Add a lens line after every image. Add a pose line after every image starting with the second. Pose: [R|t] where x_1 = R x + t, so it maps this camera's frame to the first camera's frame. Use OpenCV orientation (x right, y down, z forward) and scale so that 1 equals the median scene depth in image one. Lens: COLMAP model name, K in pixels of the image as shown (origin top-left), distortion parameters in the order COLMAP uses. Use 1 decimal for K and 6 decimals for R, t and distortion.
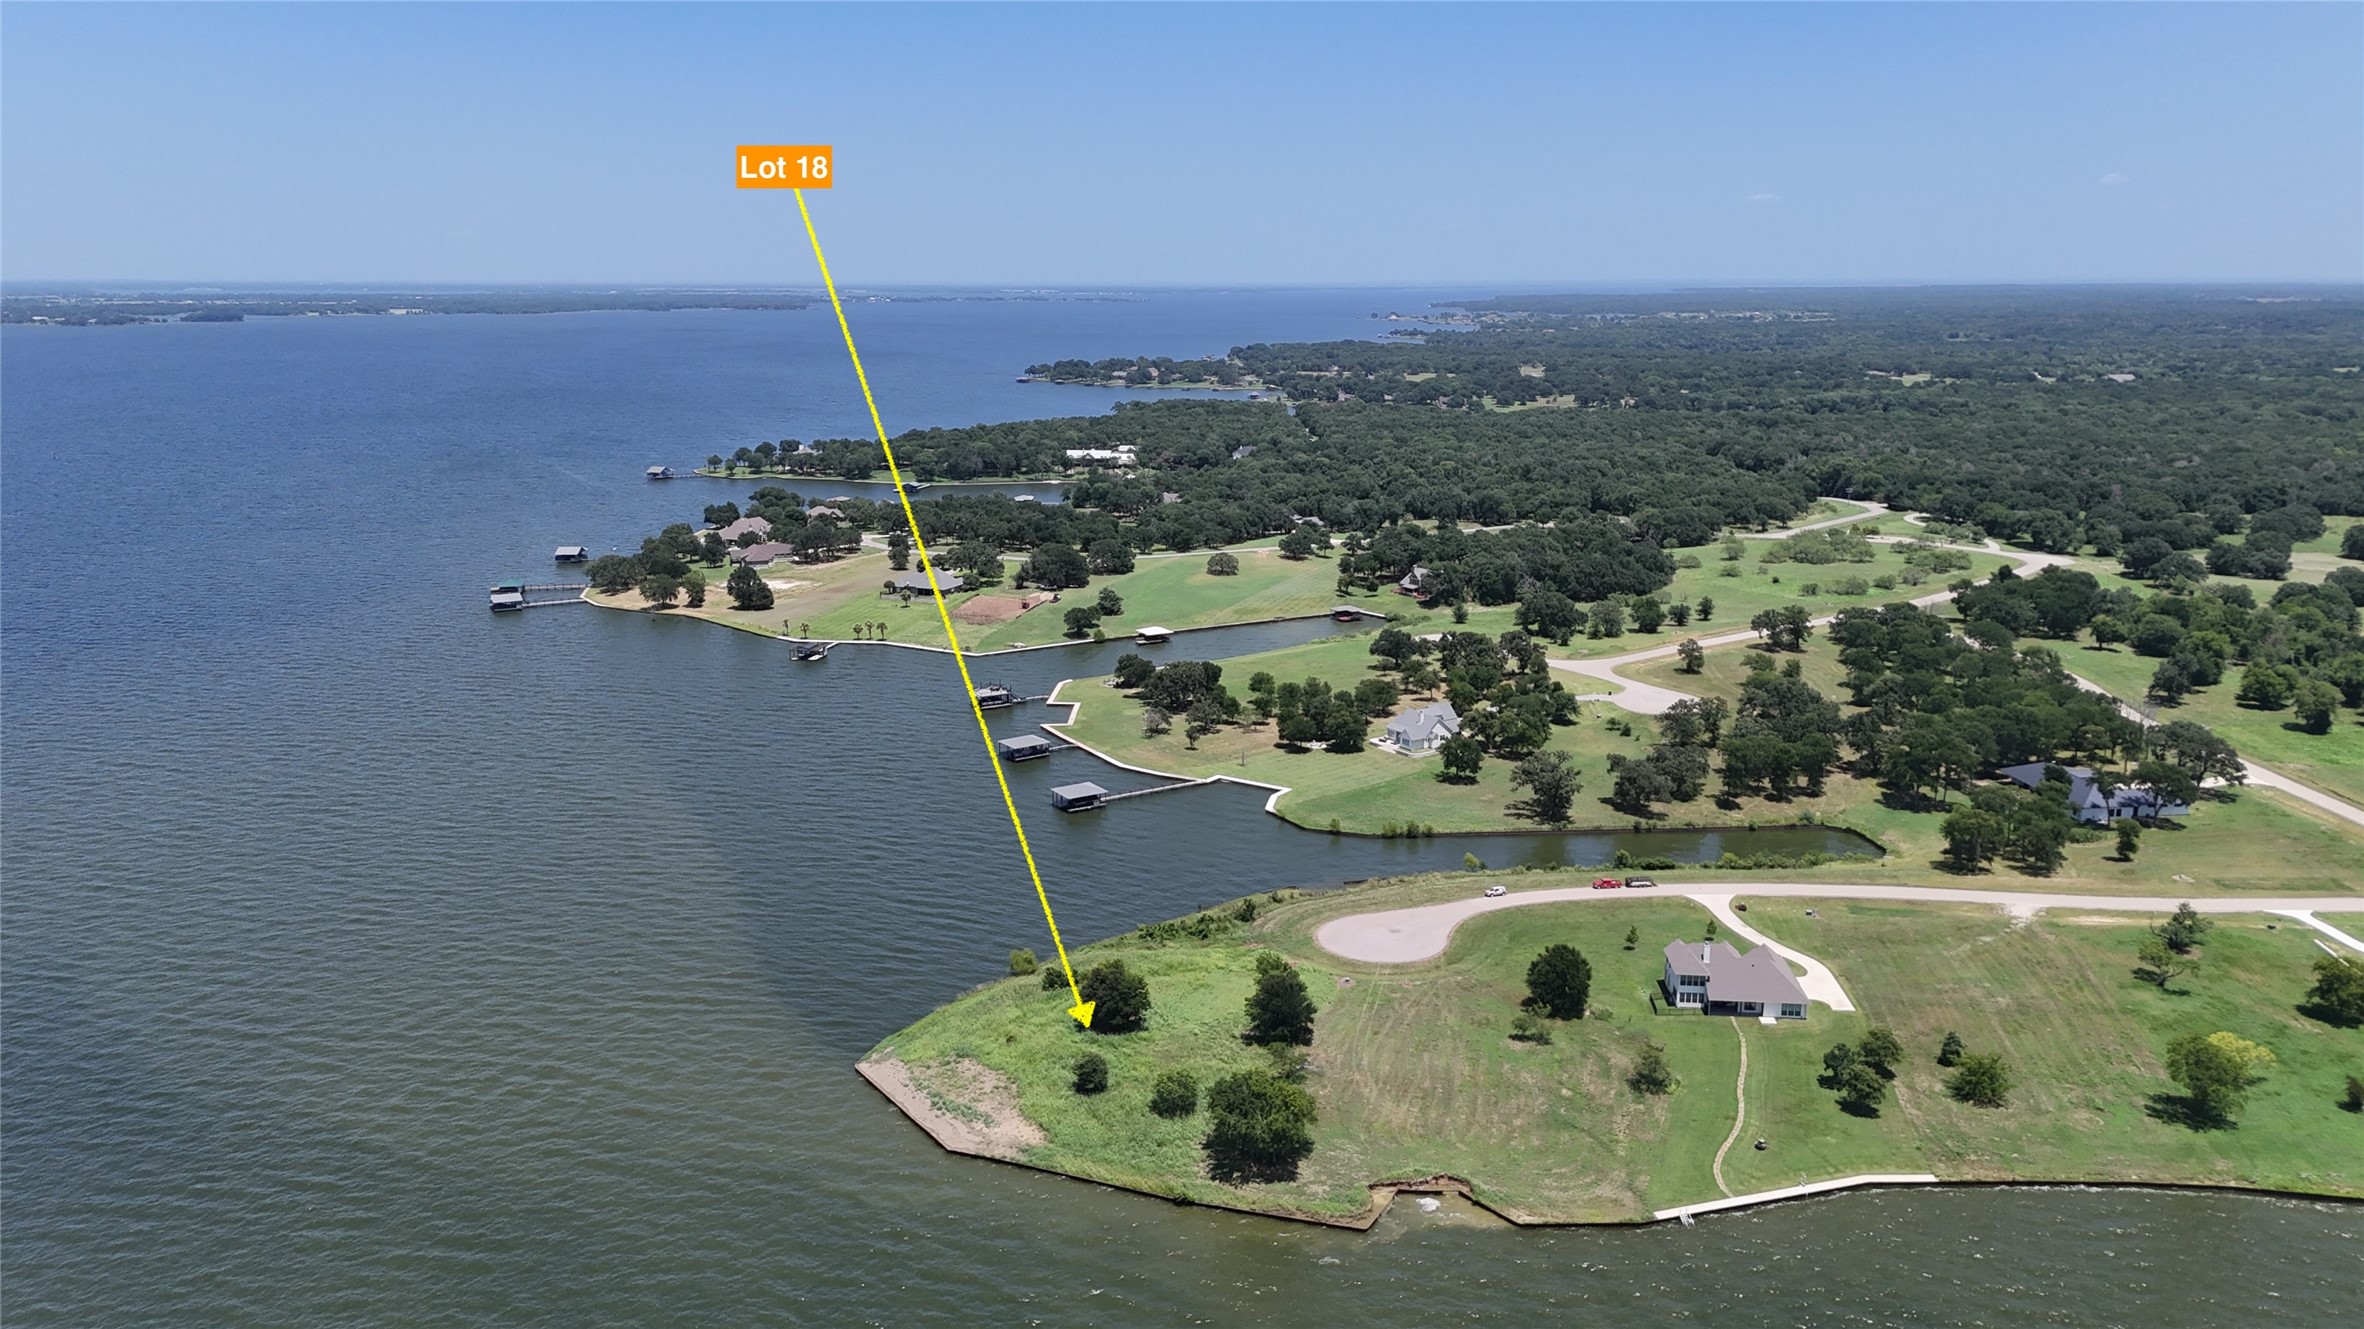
lens RADIAL K [[1744.9, 0, 1175.6], [0, 1744.9, 679.2], [0, 0, 1]] dist [0.067994, -0.069086]
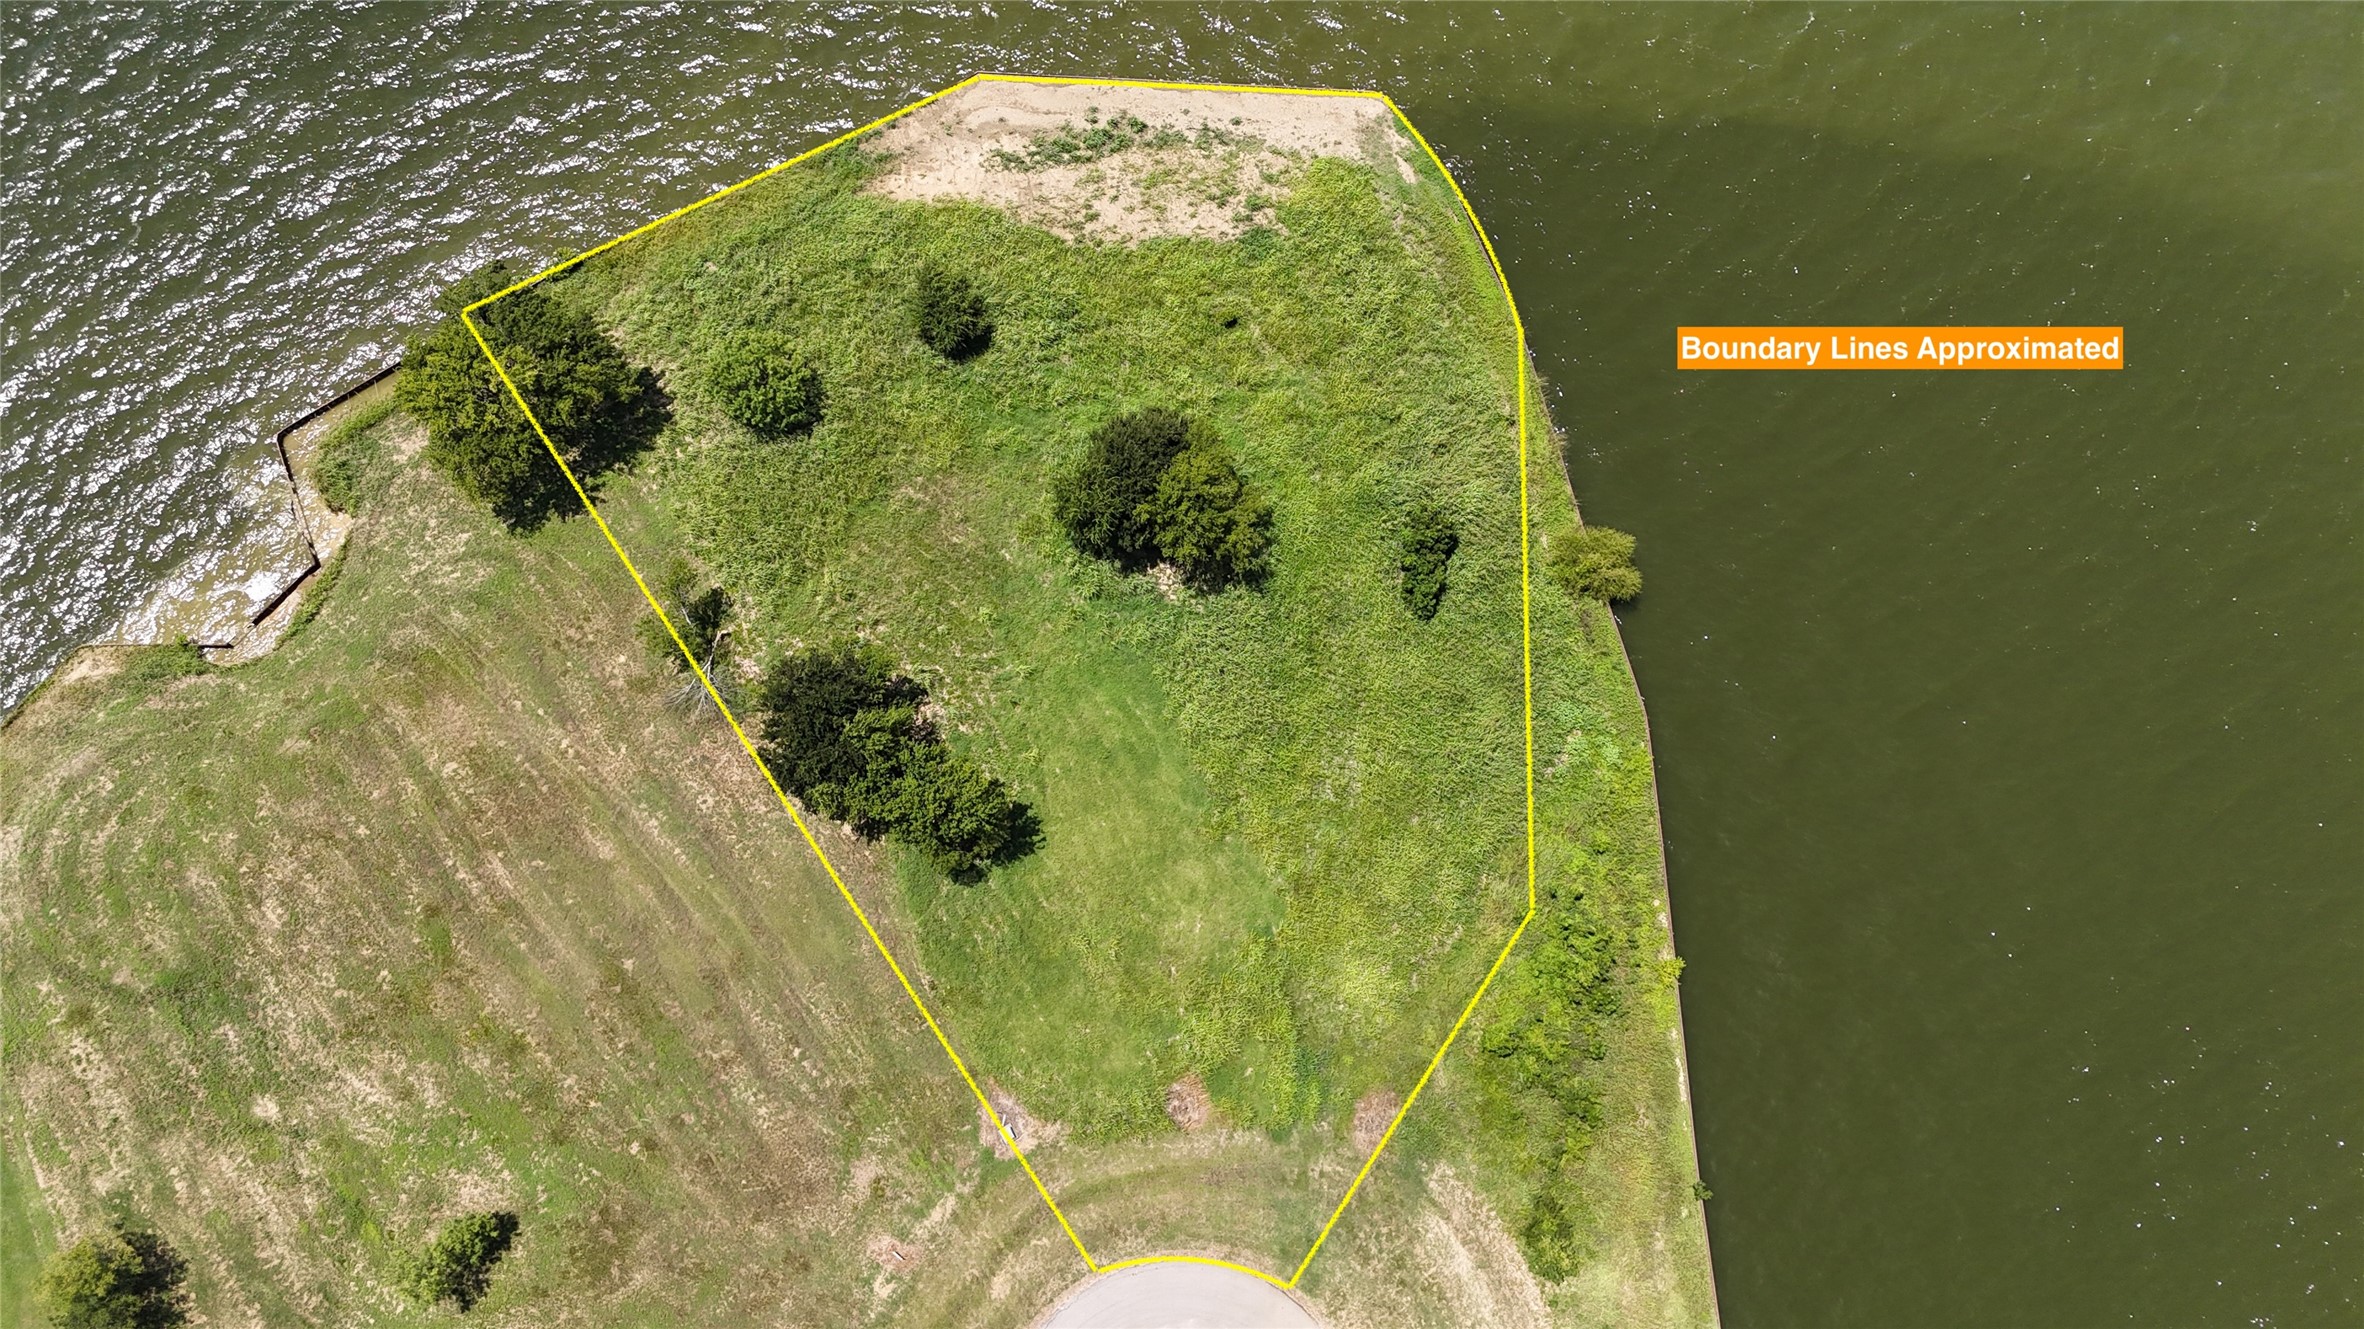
lens RADIAL K [[1744.9, 0, 1172.1], [0, 1744.9, 658.7], [0, 0, 1]] dist [0.067994, -0.069086]
pose [[-0.622576, 0.751358, -0.218772, 0.058220], [-0.156071, 0.154730, 0.975551, -0.157687], [0.766839, 0.641498, 0.020934, 0.683516]]
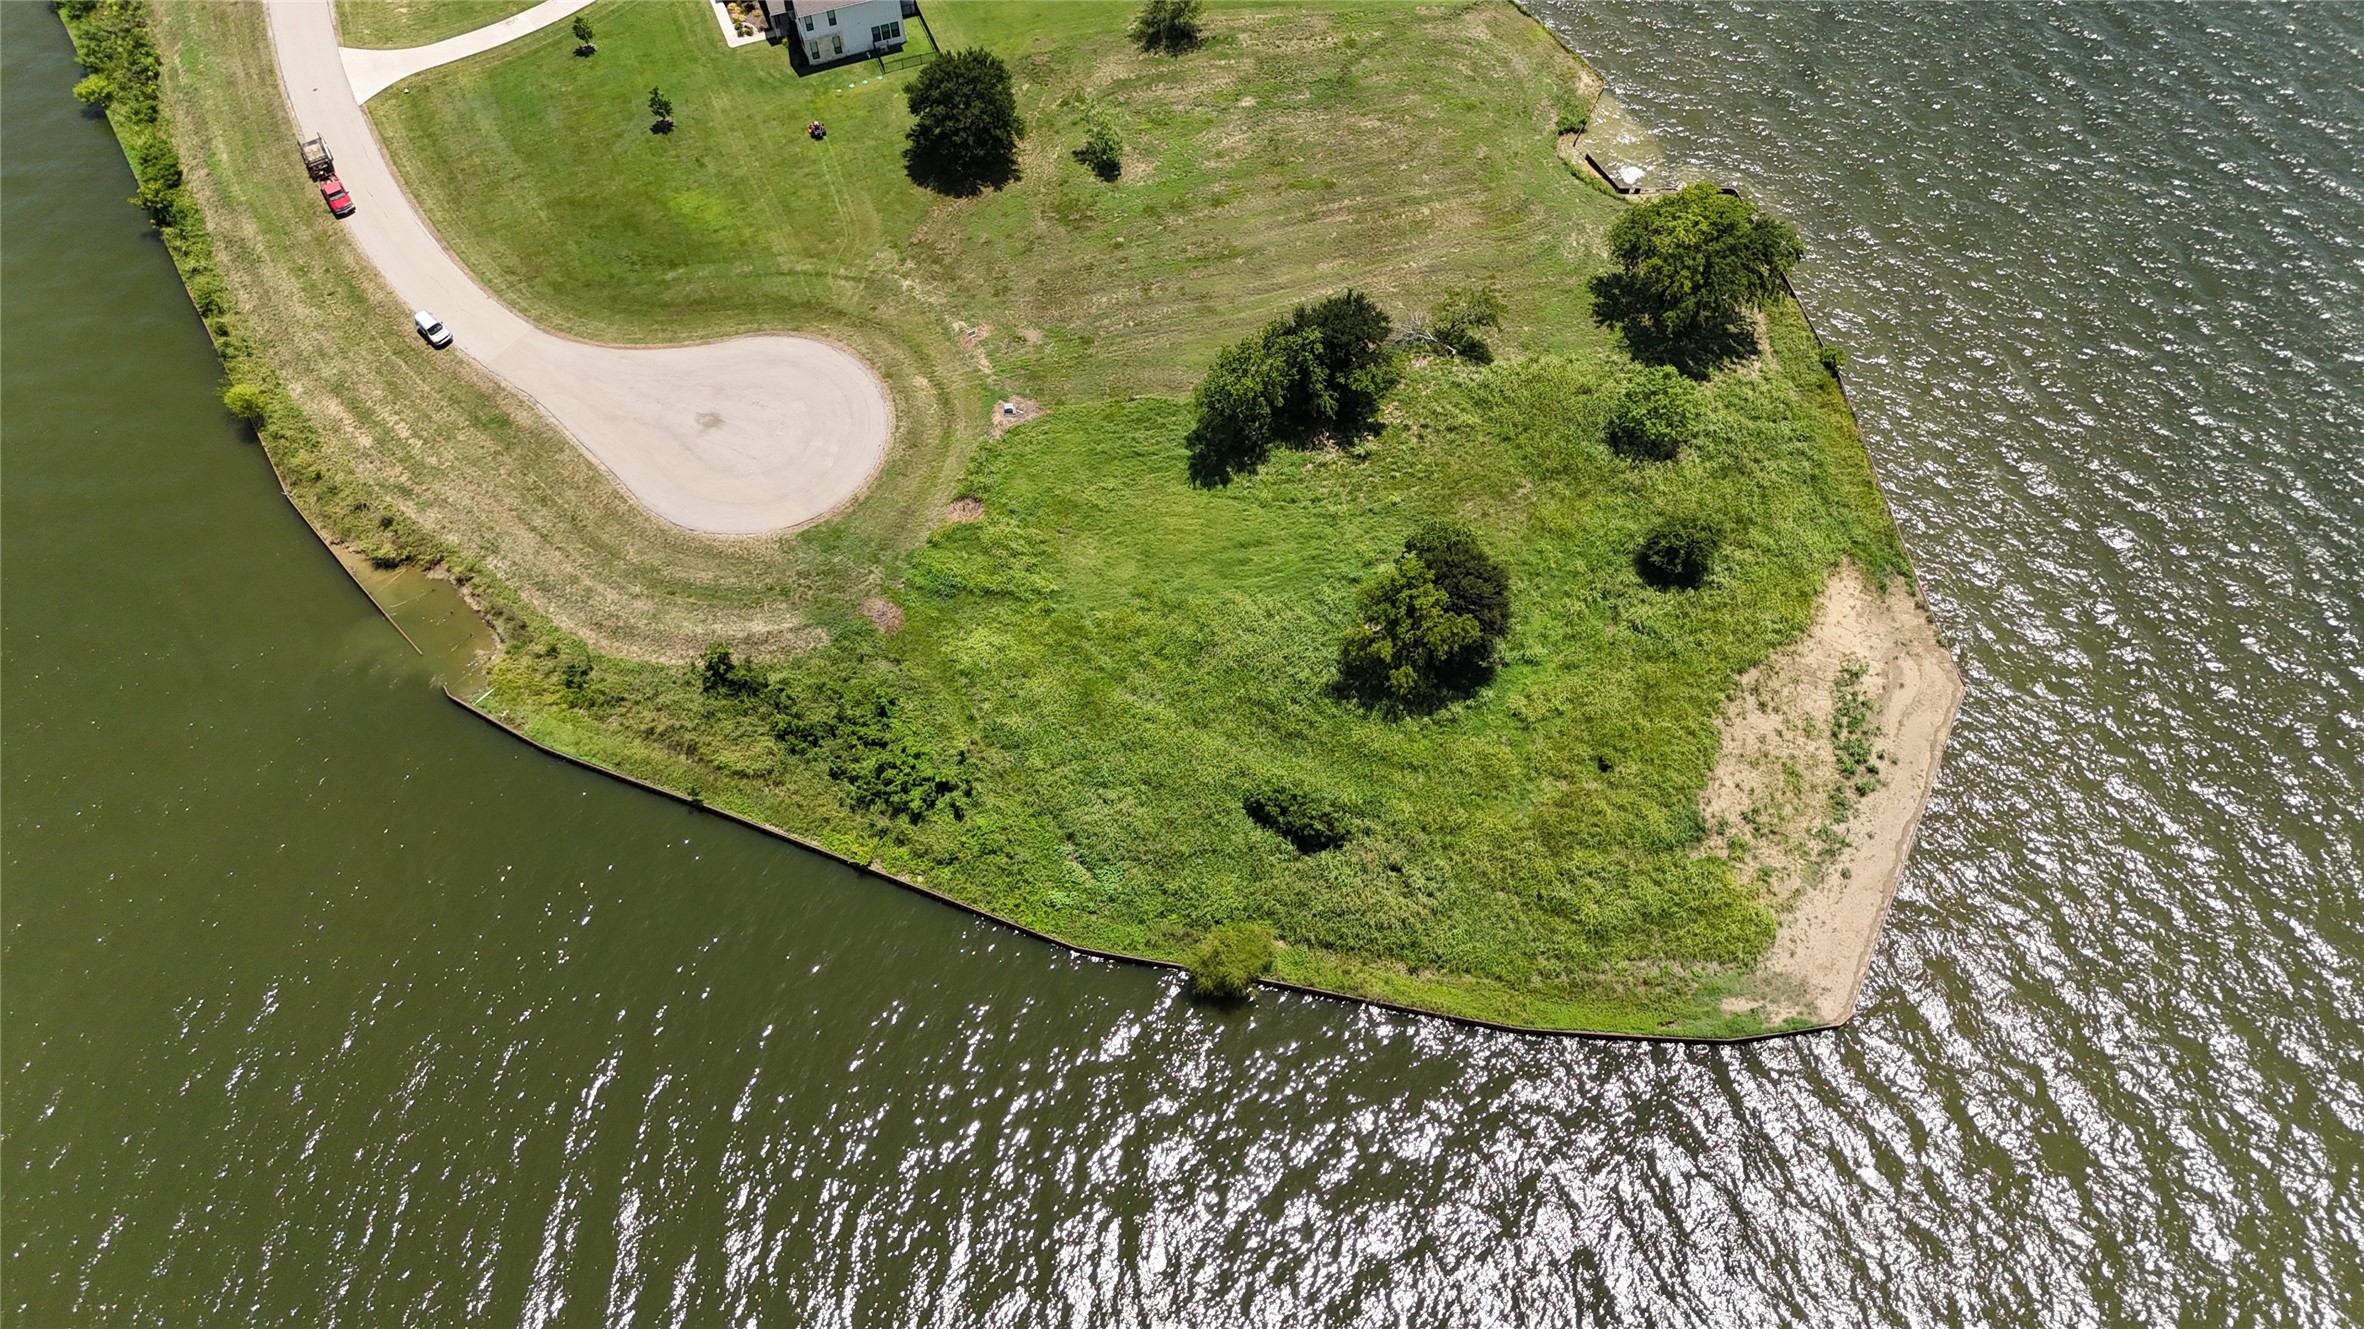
lens RADIAL K [[1744.9, 0, 1180.3], [0, 1744.9, 660.8], [0, 0, 1]] dist [0.067994, -0.069086]
pose [[-0.454476, -0.717897, 0.527329, -0.180018], [0.219168, 0.483679, 0.847361, -0.156285], [-0.863375, 0.500679, -0.062480, 0.735629]]
